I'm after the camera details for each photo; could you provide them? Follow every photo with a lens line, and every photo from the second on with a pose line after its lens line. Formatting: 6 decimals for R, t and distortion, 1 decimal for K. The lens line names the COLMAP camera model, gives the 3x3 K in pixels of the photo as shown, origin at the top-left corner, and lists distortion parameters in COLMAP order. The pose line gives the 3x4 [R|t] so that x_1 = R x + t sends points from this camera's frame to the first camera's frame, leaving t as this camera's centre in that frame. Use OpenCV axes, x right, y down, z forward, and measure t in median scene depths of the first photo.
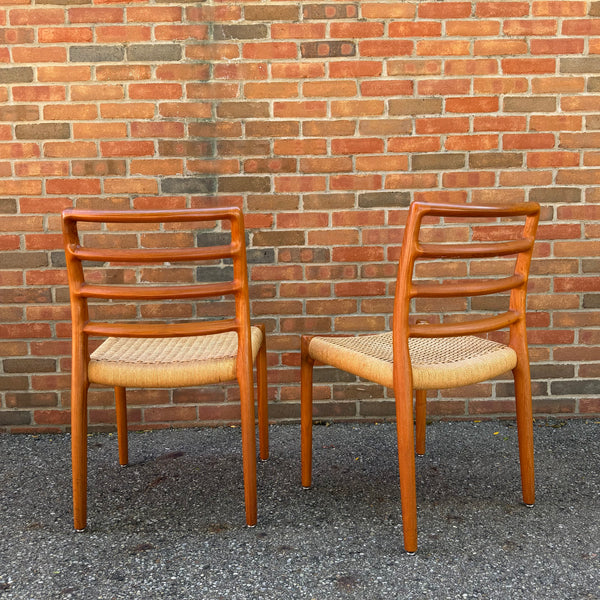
lens RADIAL K [[611.4, 0, 299.2], [0, 611.4, 303.5], [0, 0, 1]] dist [0.150893, -0.325118]
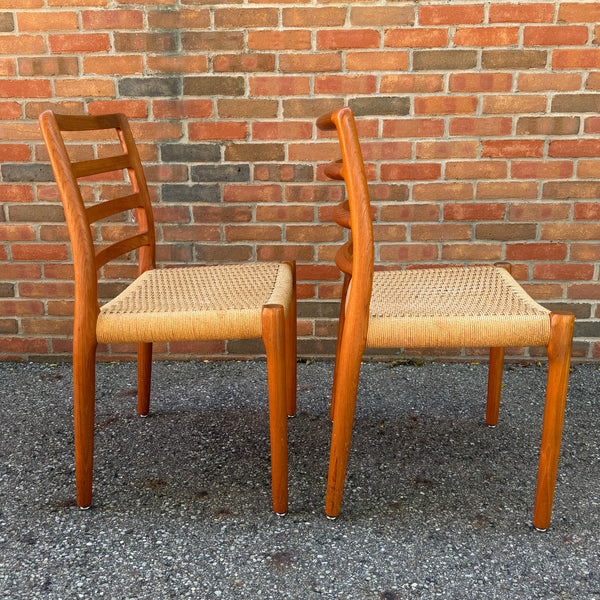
lens RADIAL K [[611.4, 0, 299.2], [0, 611.4, 303.5], [0, 0, 1]] dist [0.150893, -0.325118]
pose [[0.998020, 0.026371, -0.057104, 0.085923], [-0.018139, 0.989966, 0.140138, -0.018248], [0.060227, -0.138824, 0.988484, 0.115225]]
